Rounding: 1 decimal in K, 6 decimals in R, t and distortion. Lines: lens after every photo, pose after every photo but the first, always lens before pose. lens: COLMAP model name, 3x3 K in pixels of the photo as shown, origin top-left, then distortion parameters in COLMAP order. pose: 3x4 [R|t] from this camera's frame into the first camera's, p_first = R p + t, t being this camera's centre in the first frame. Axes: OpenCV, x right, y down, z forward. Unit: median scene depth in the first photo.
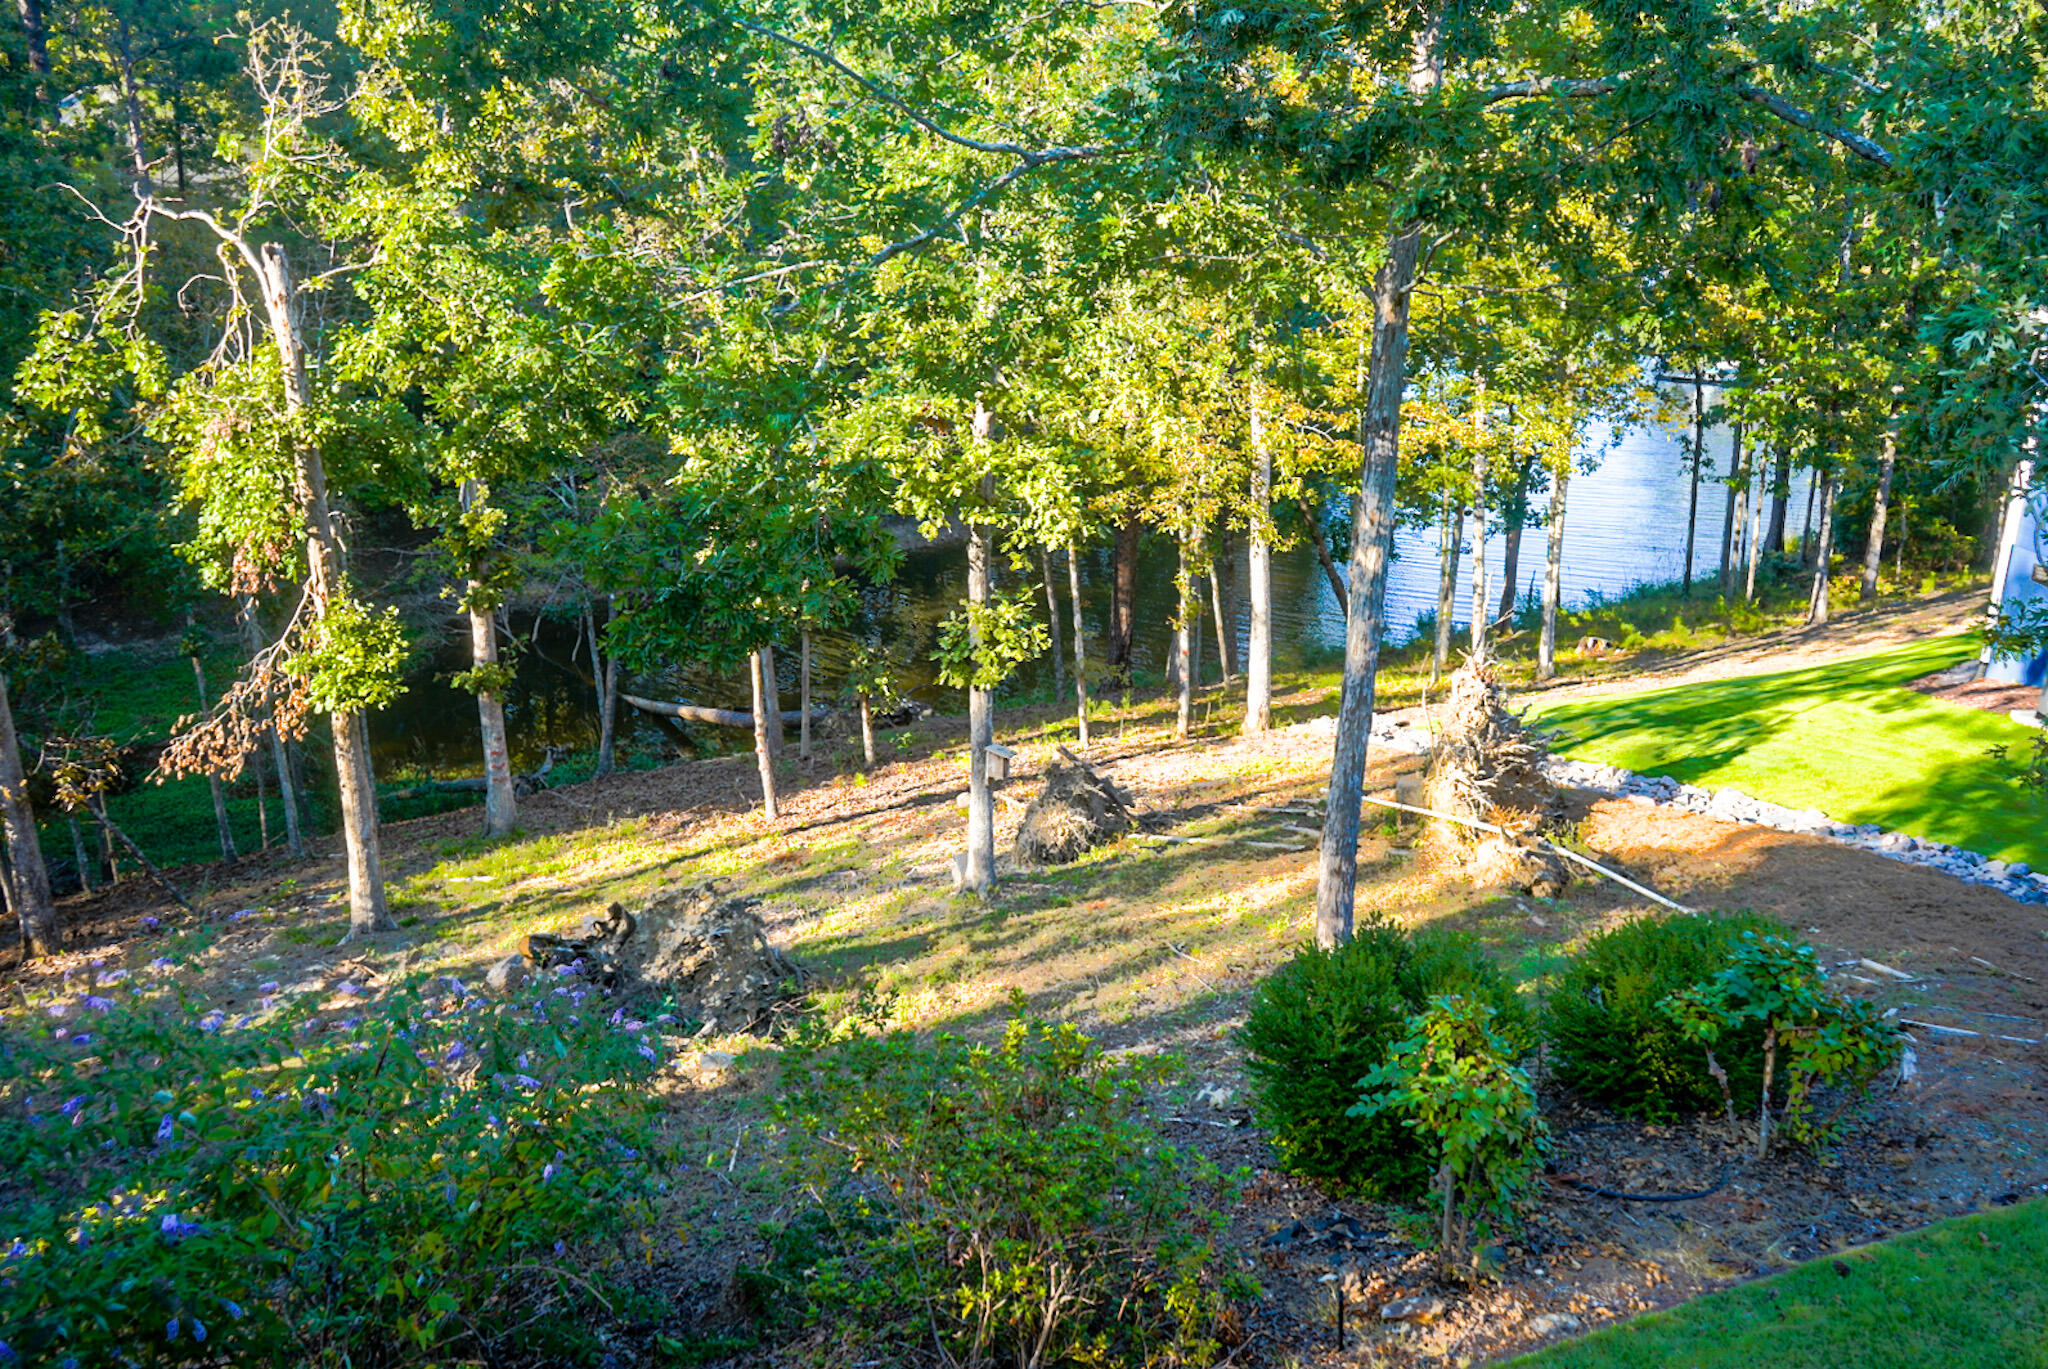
lens RADIAL K [[1646.9, 0, 1028.6], [0, 1646.9, 681.8], [0, 0, 1]] dist [-0.012901, 0.011565]
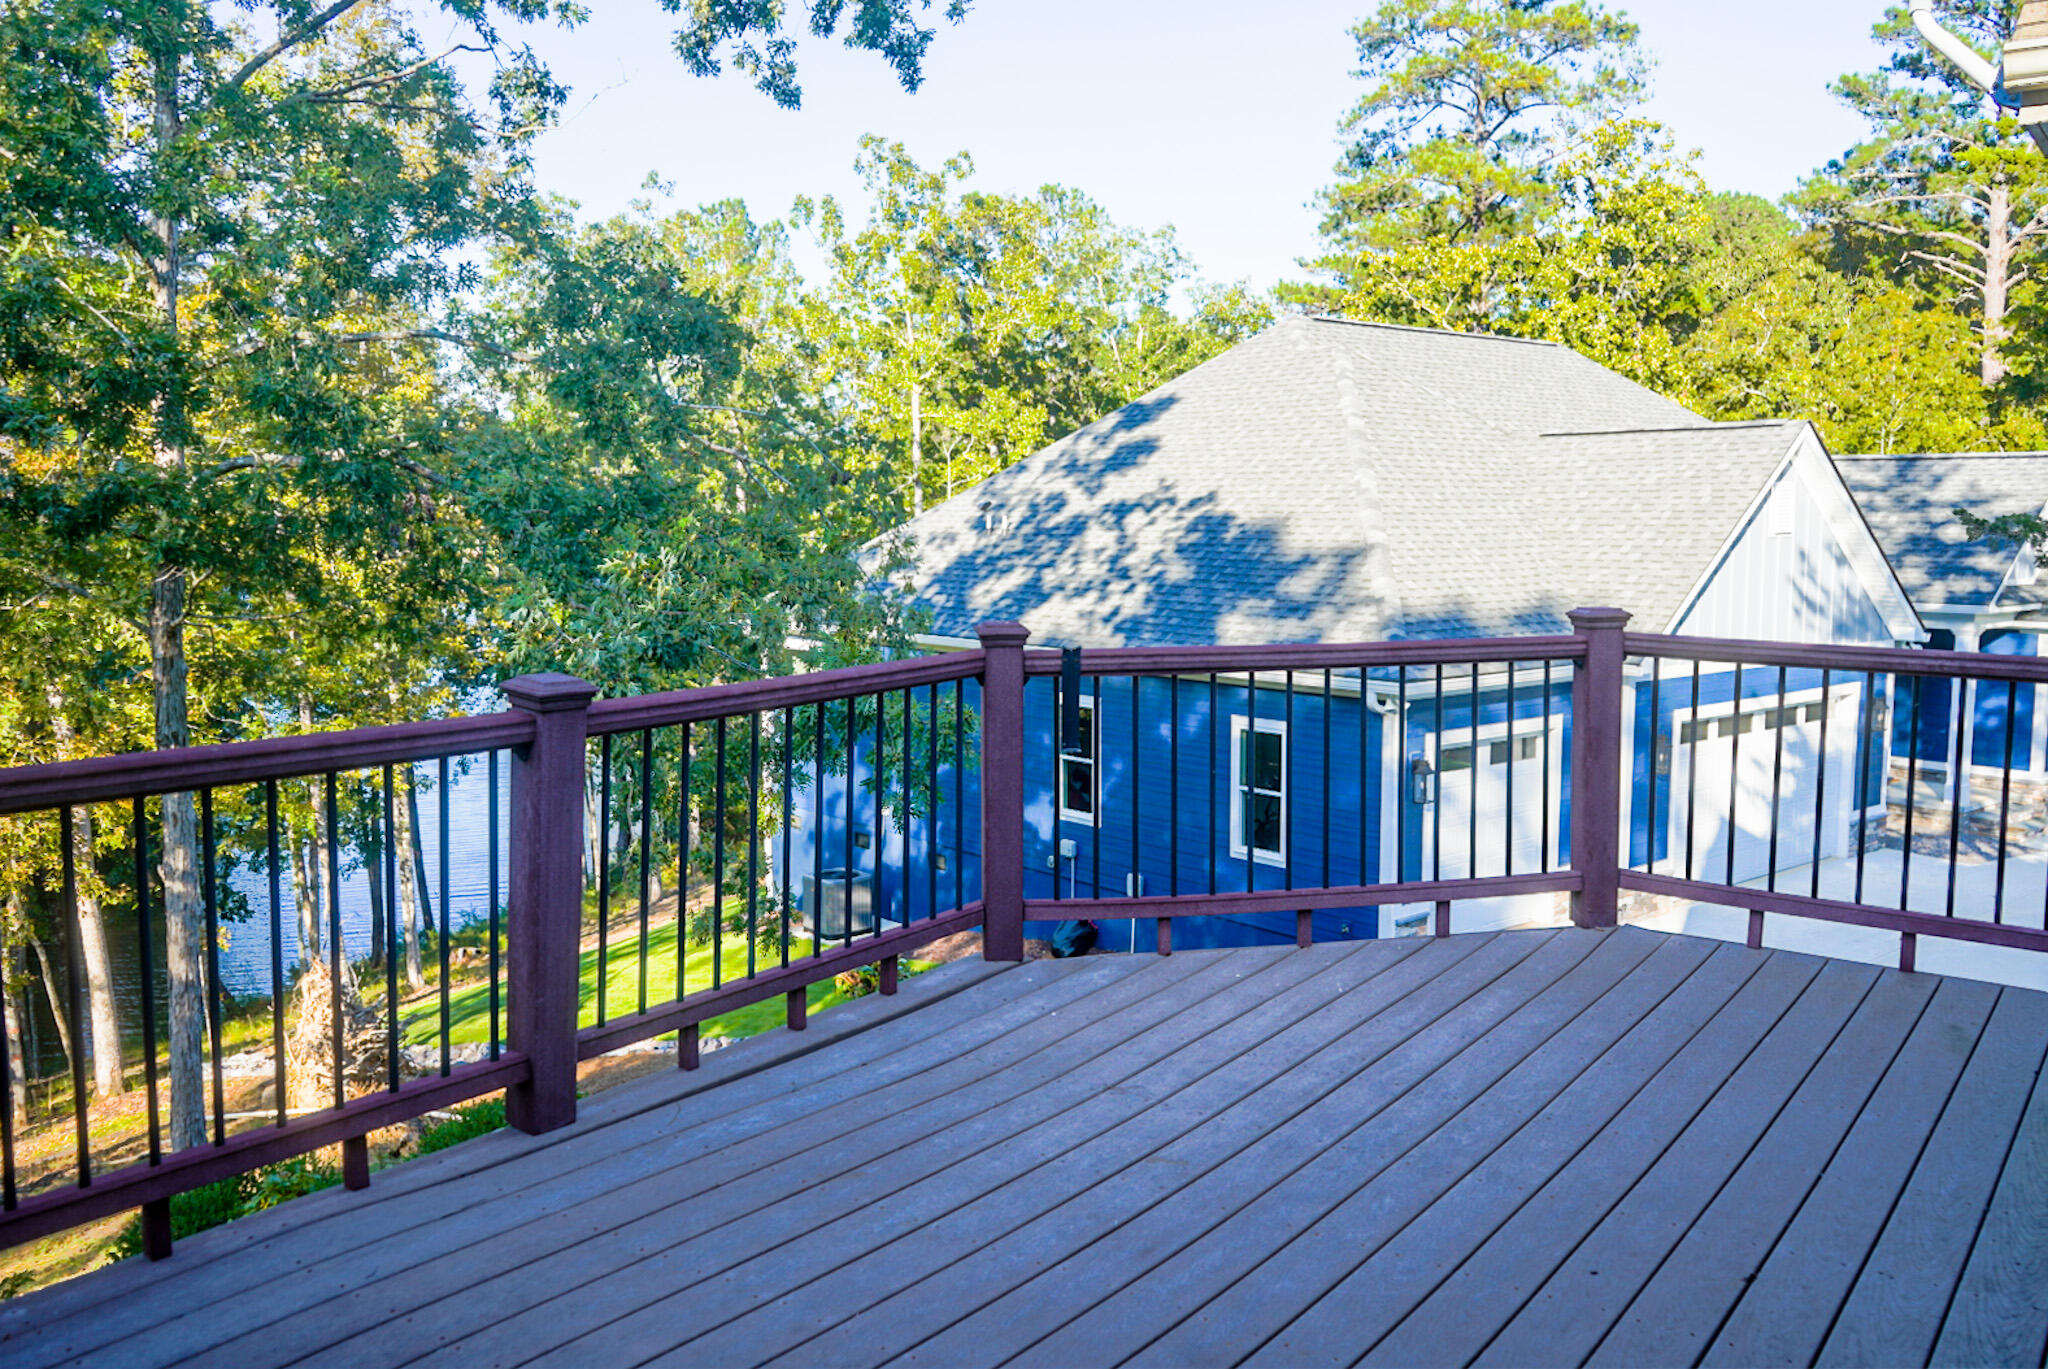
lens RADIAL K [[1646.9, 0, 1028.6], [0, 1646.9, 681.8], [0, 0, 1]] dist [-0.012901, 0.011565]
pose [[0.785875, -0.082241, 0.612892, -0.007031], [0.206634, 0.969071, -0.134920, 0.038851], [-0.582840, 0.232675, 0.778563, -0.117523]]
